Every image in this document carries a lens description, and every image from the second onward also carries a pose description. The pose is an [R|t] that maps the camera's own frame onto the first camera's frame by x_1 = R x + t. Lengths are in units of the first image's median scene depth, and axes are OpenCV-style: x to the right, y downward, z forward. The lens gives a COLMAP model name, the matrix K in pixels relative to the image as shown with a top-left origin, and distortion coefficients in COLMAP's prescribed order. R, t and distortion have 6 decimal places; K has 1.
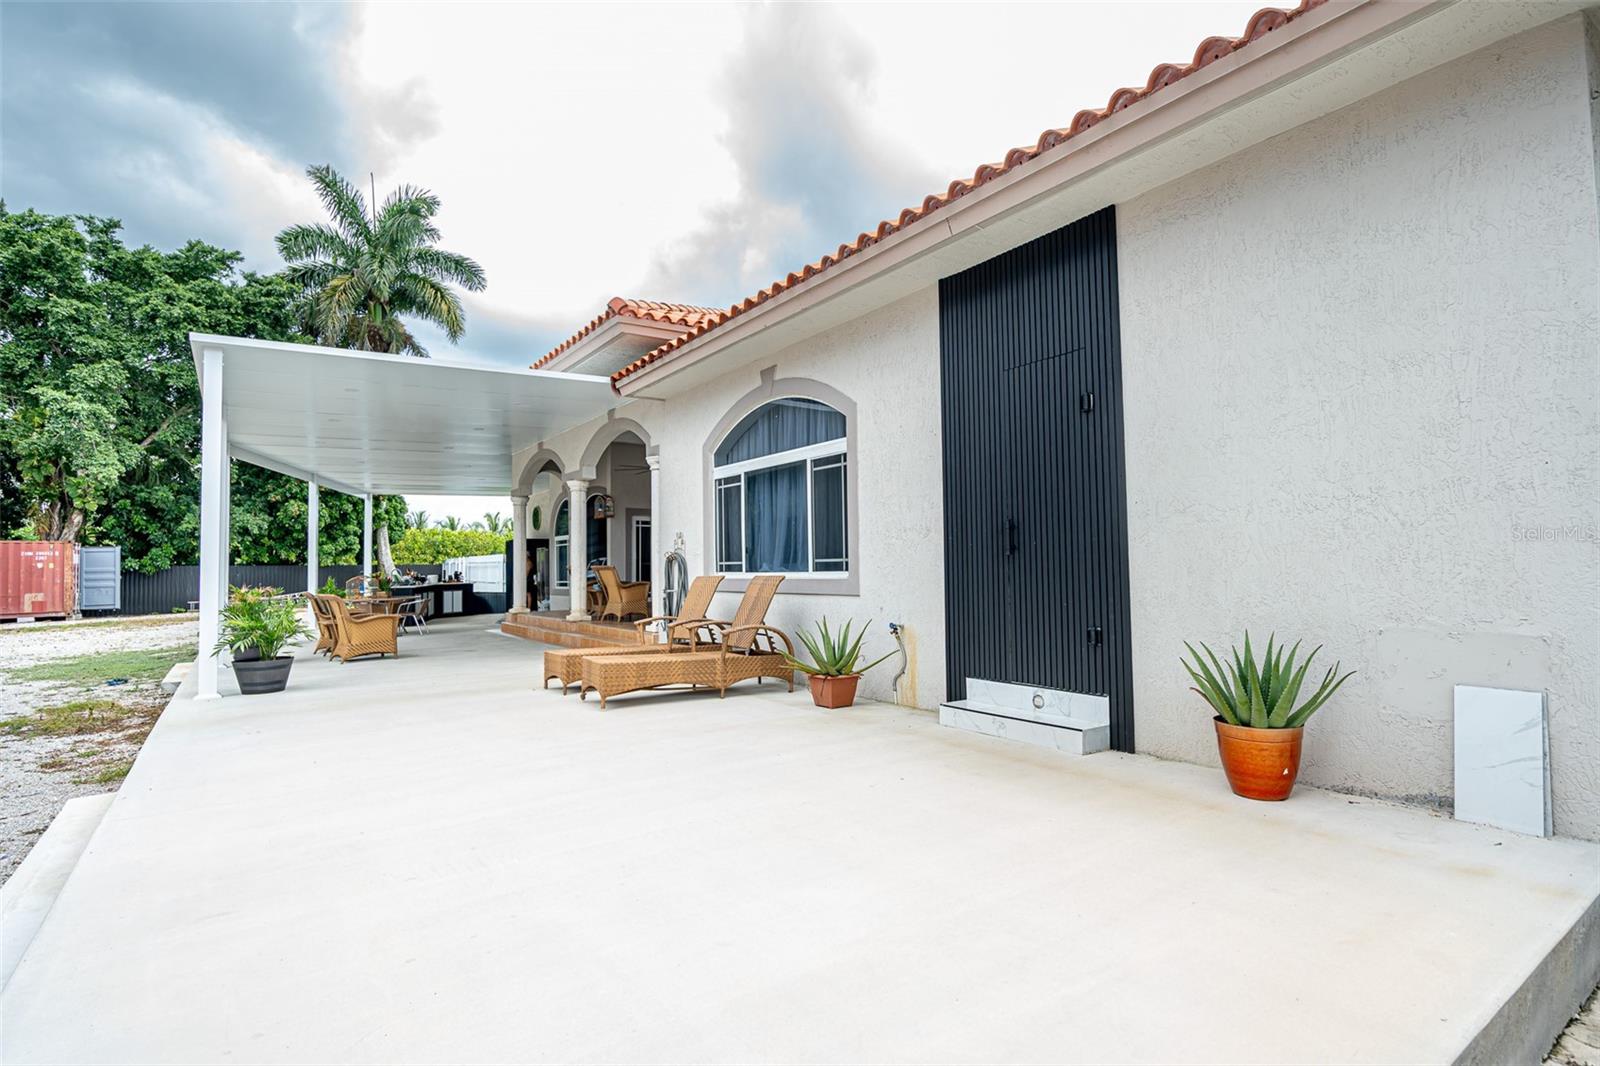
lens RADIAL K [[787.9, 0, 748.6], [0, 787.9, 536.3], [0, 0, 1]] dist [0.009430, 0.000158]
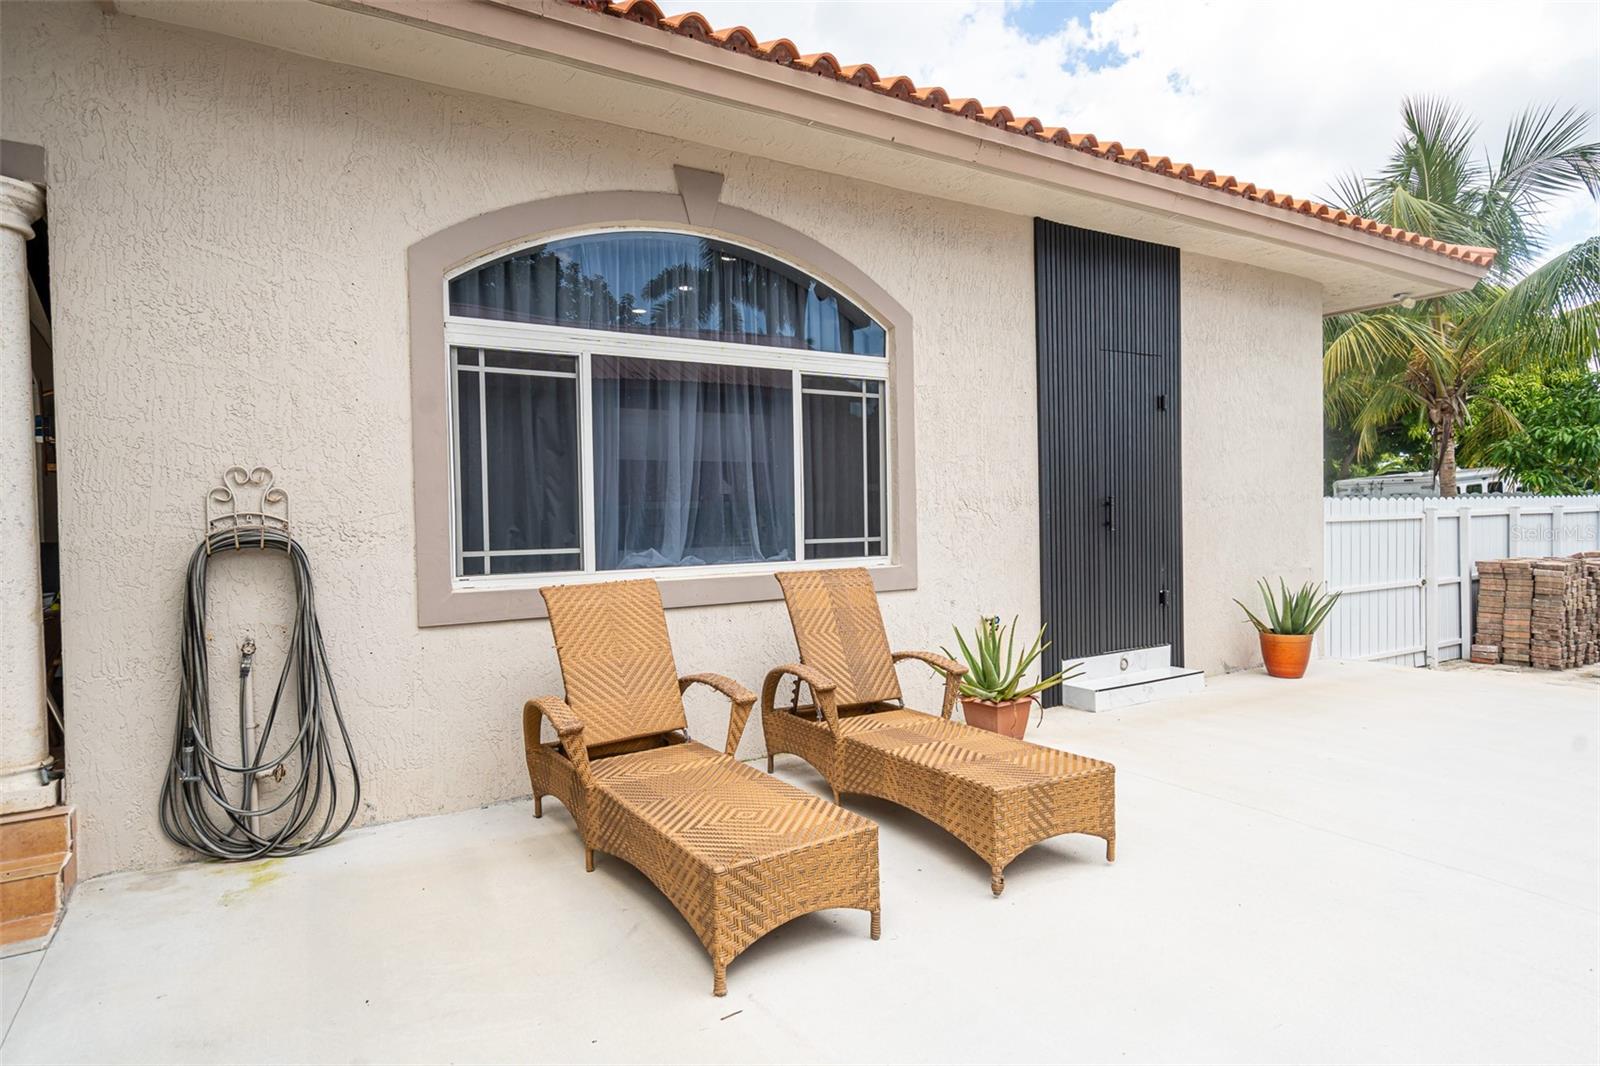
lens RADIAL K [[841.4, 0, 803.6], [0, 841.4, 530.3], [0, 0, 1]] dist [-0.005734, -0.000904]
pose [[0.033167, -0.001397, 0.999449, -0.565650], [-0.020522, 0.999787, 0.002078, 0.021009], [-0.999239, -0.020580, 0.033132, 0.983566]]
